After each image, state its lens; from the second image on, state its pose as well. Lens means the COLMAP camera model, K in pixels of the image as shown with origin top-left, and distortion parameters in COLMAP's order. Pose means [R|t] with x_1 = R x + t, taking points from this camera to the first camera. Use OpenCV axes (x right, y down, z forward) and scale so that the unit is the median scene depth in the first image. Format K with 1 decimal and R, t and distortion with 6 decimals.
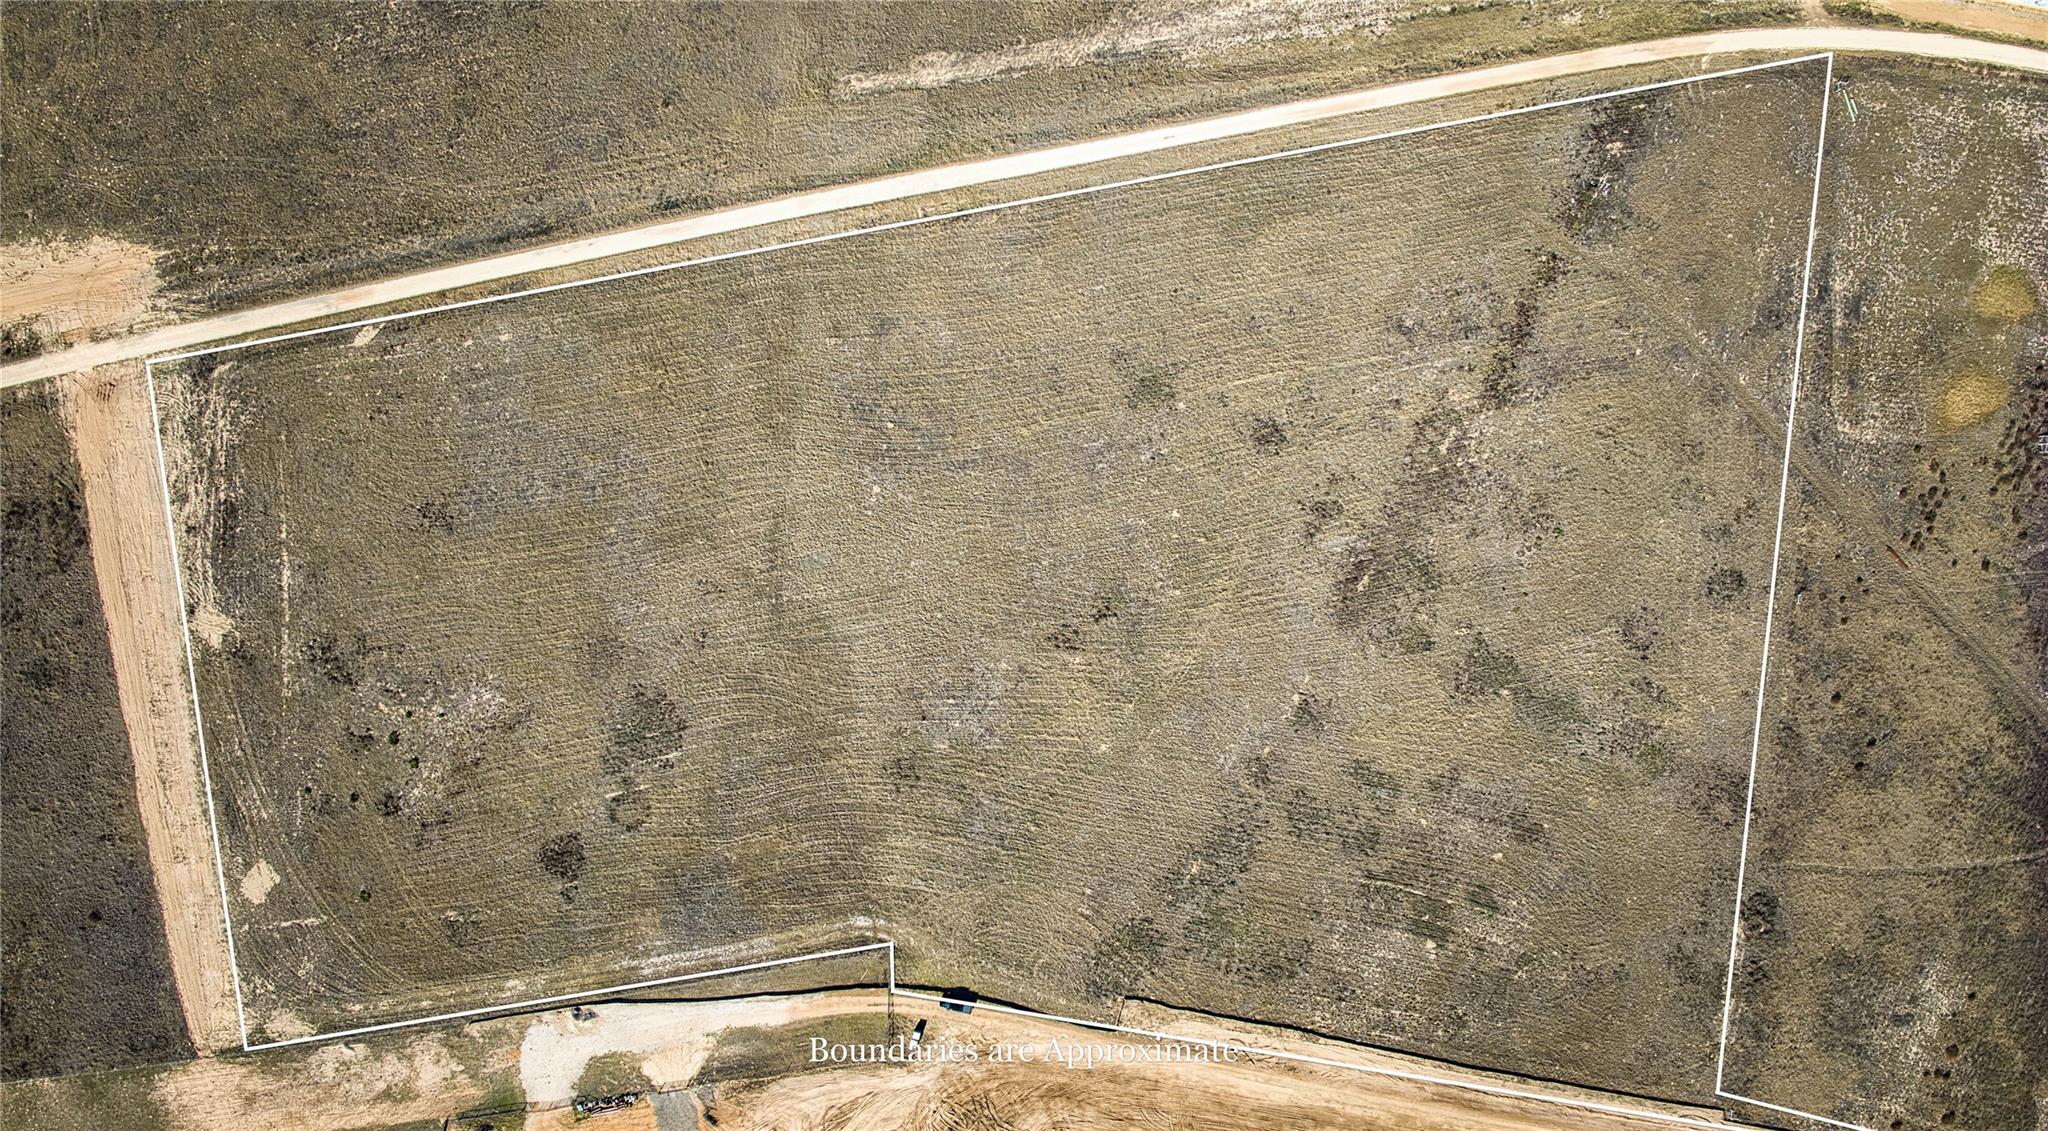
lens RADIAL K [[1431.9, 0, 1038.5], [0, 1431.9, 558.7], [0, 0, 1]] dist [-0.107507, -0.004555]
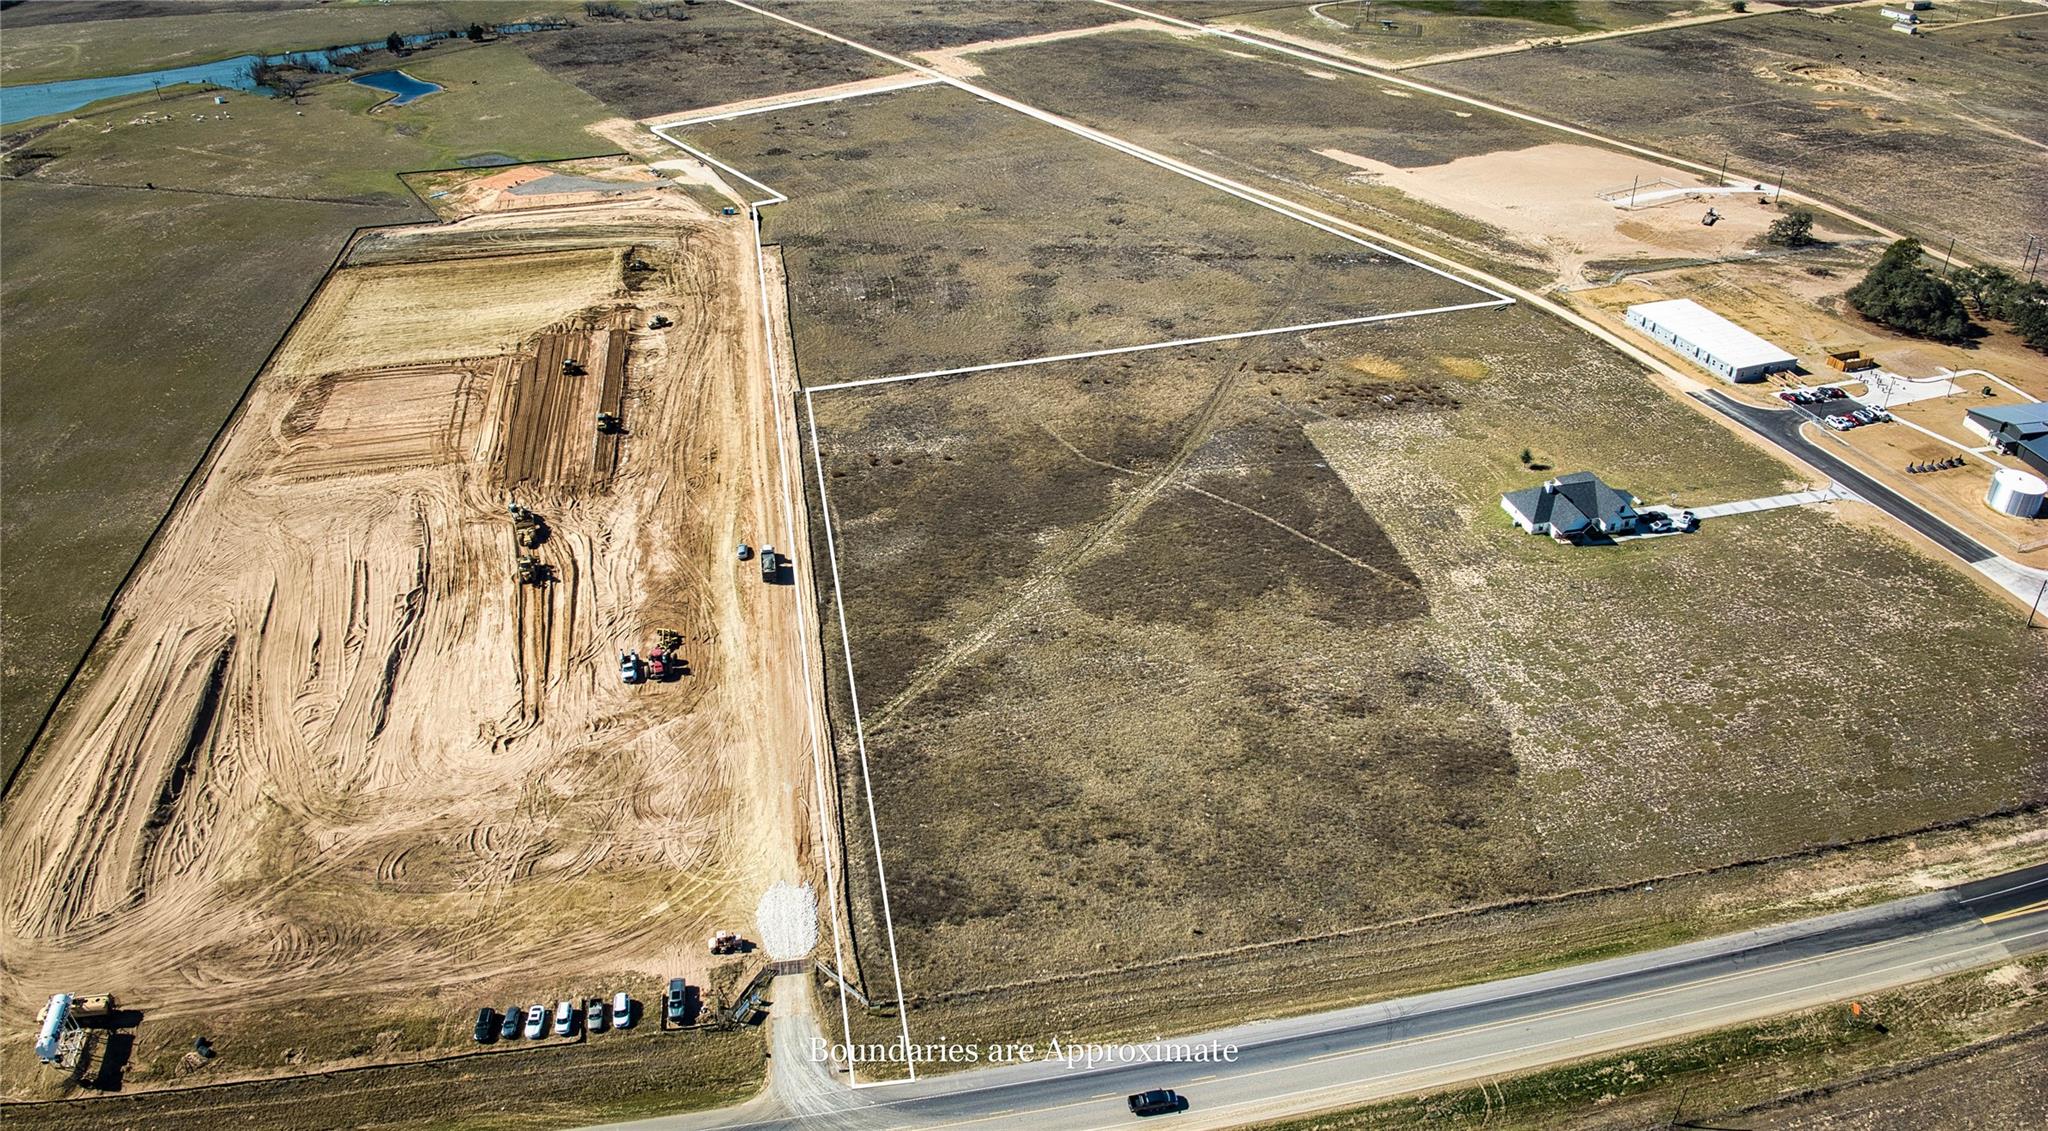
lens RADIAL K [[1530.9, 0, 1064.5], [0, 1530.9, 572.5], [0, 0, 1]] dist [-0.123924, -0.009717]
pose [[0.404969, 0.460193, -0.790078, 1.825638], [-0.914289, 0.212062, -0.345116, 0.713230], [0.008726, 0.862121, 0.506628, 0.426471]]
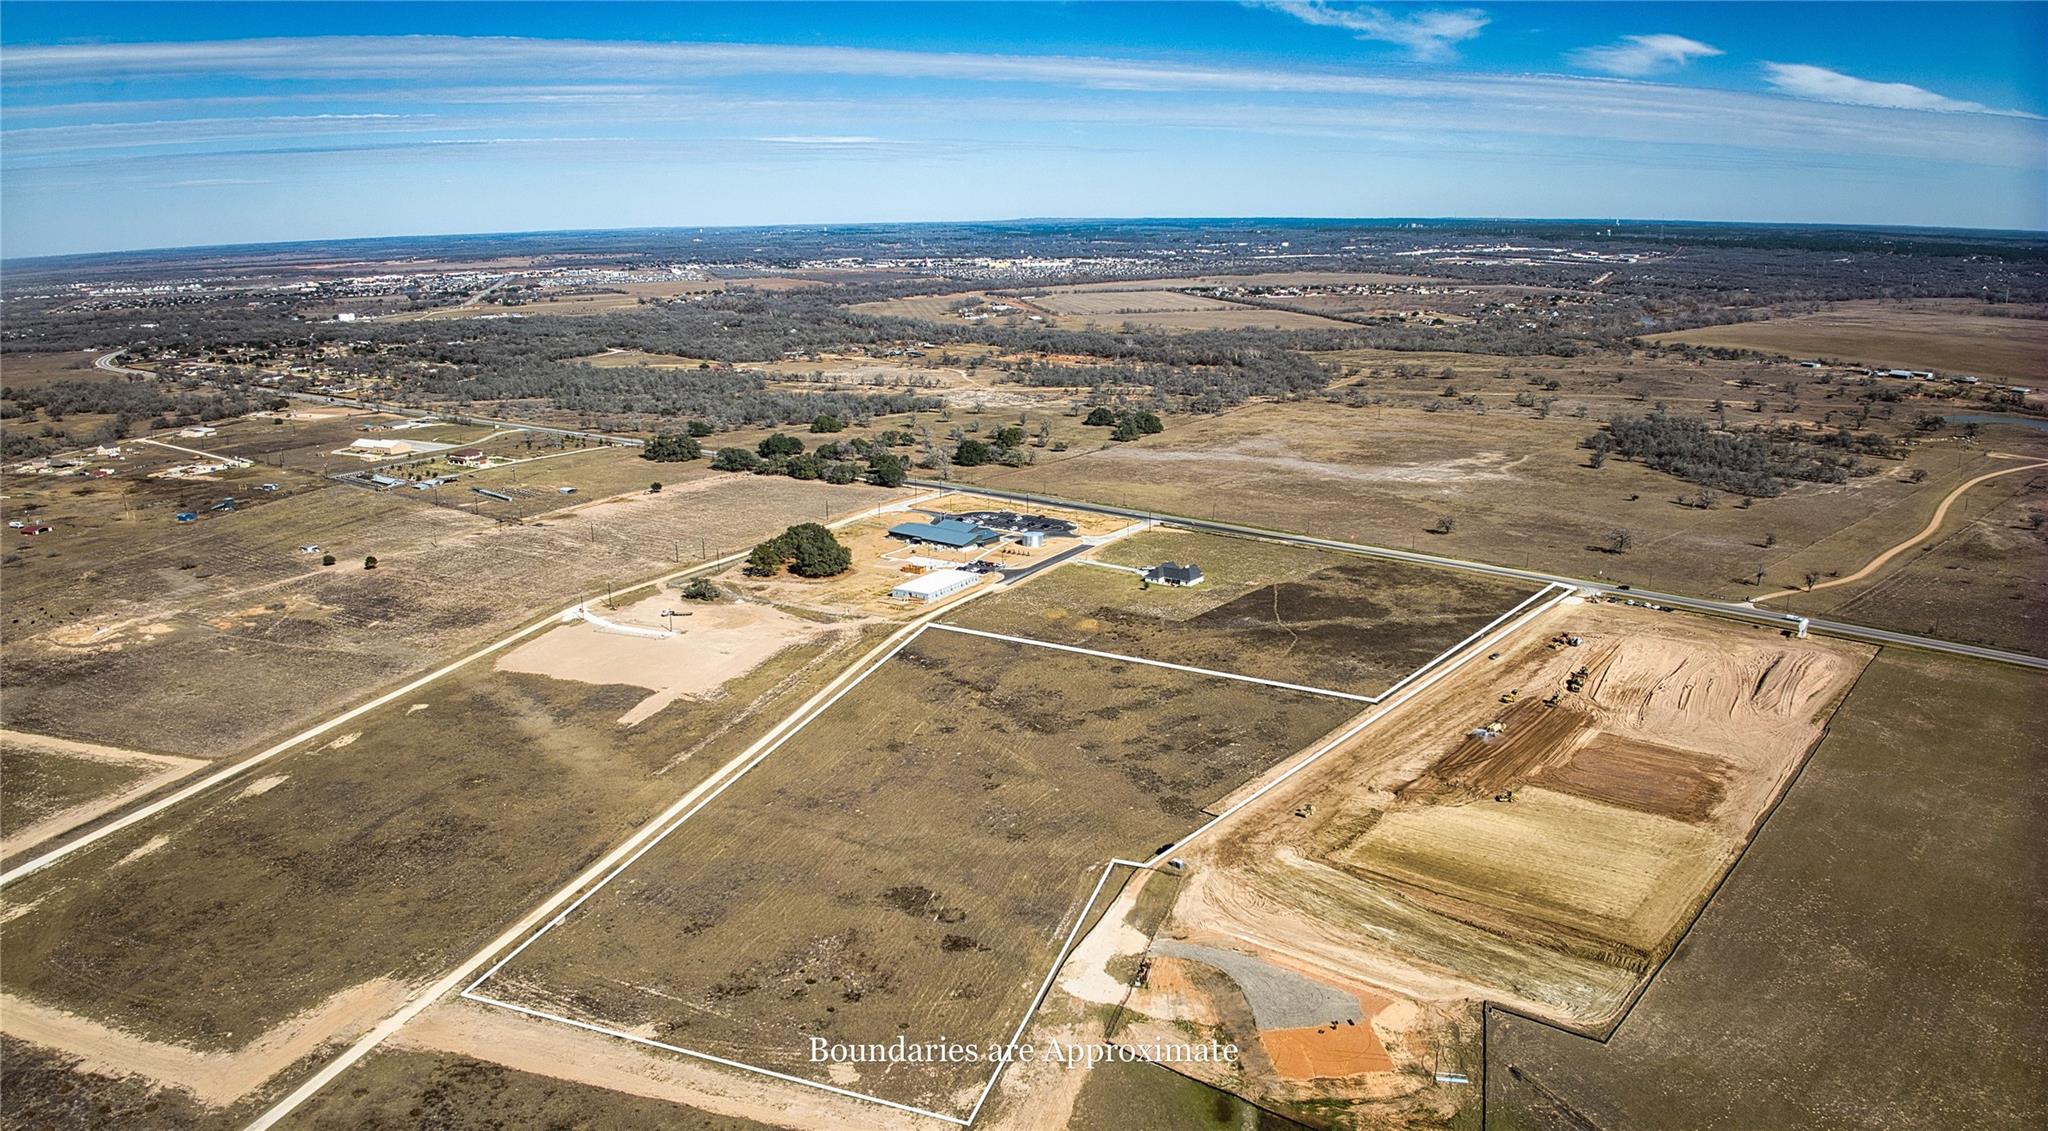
lens RADIAL K [[1418.8, 0, 1034.1], [0, 1418.8, 564.9], [0, 0, 1]] dist [-0.101532, -0.006656]
pose [[0.447550, -0.227411, 0.864861, -1.388288], [0.894194, 0.102169, -0.435865, 0.828534], [0.010758, 0.968424, 0.249075, 0.315202]]
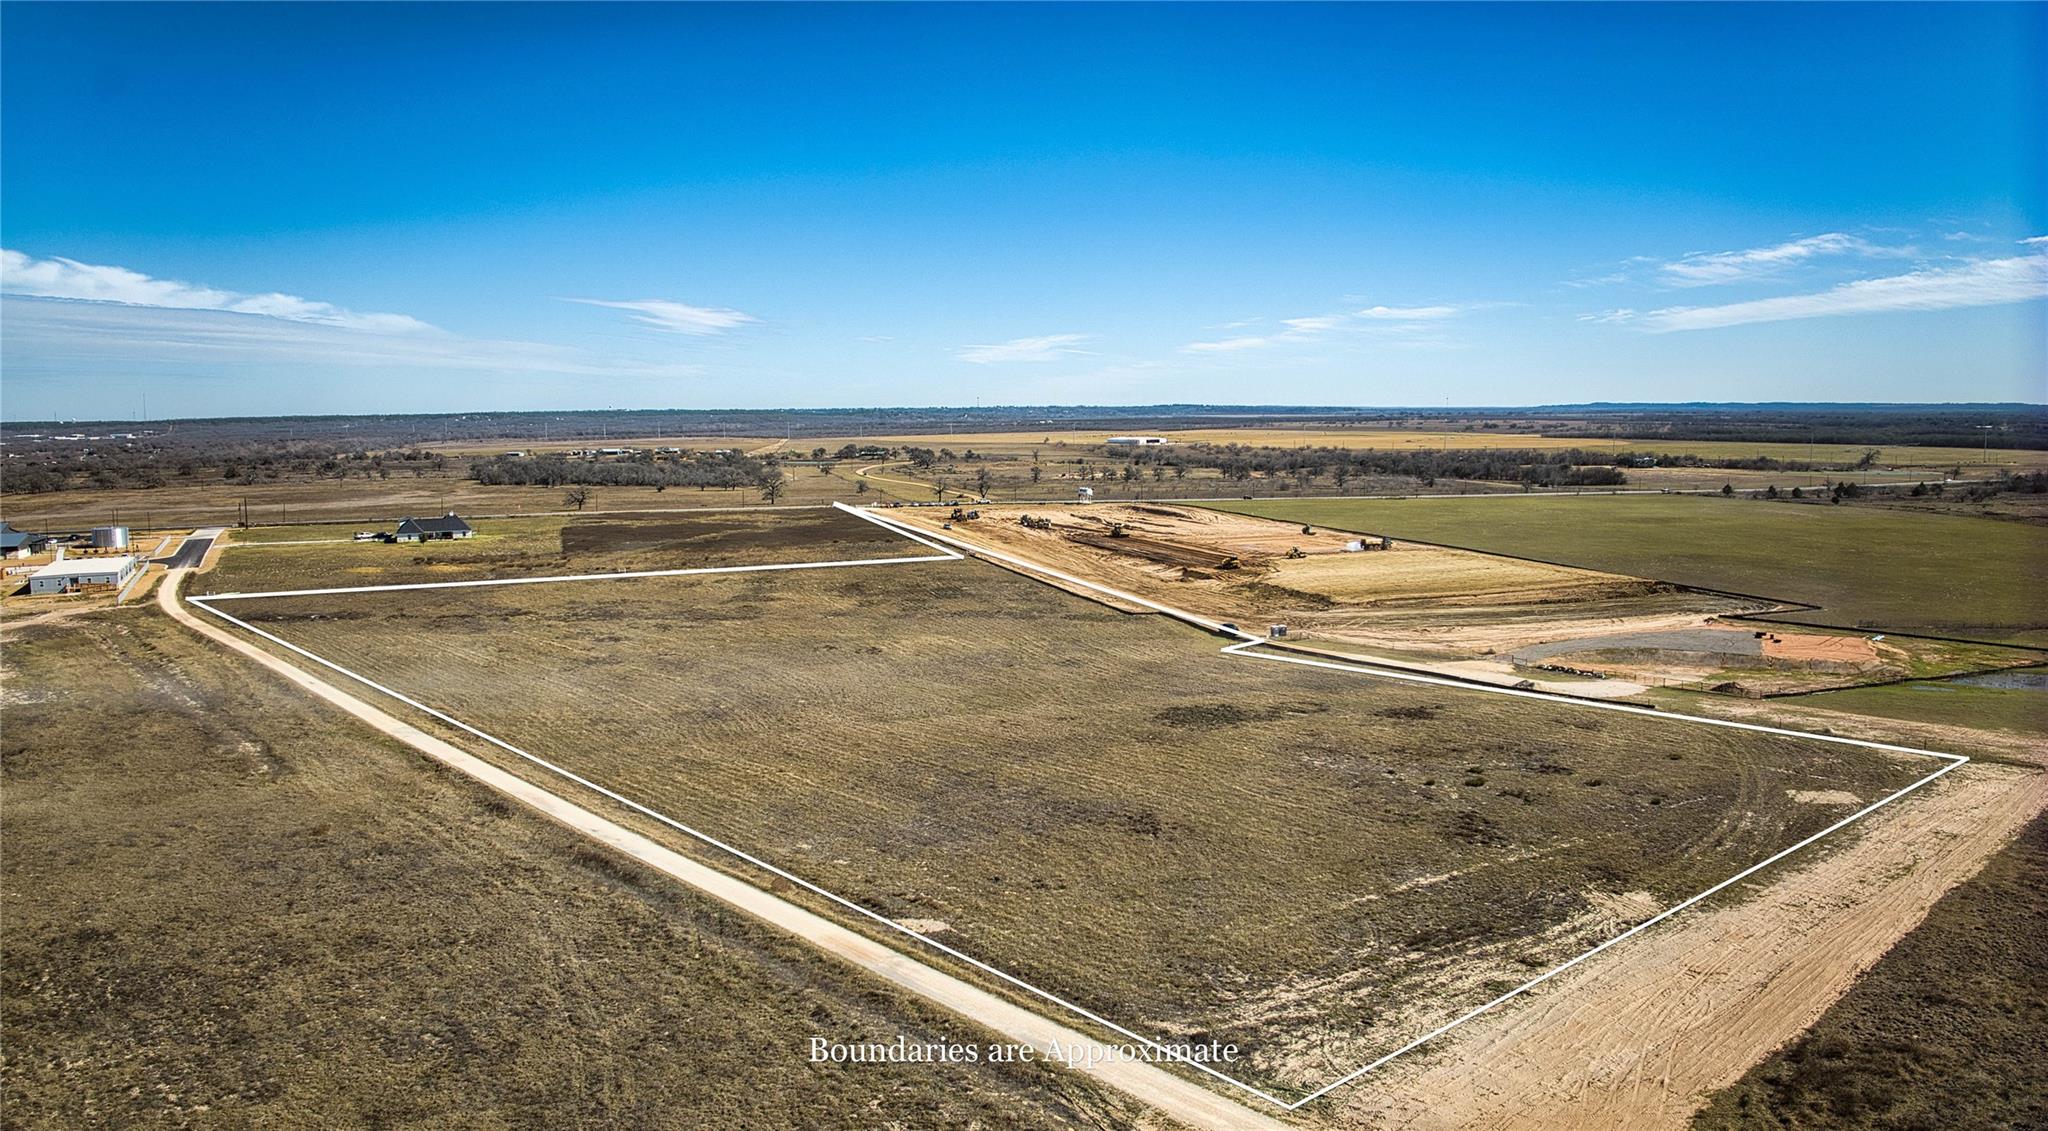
lens RADIAL K [[1431.9, 0, 1038.5], [0, 1431.9, 558.7], [0, 0, 1]] dist [-0.107507, -0.004555]
pose [[-0.526397, -0.098737, 0.844486, -0.882099], [0.850237, -0.063299, 0.522581, -0.361091], [0.001857, 0.993098, 0.117270, 0.824582]]
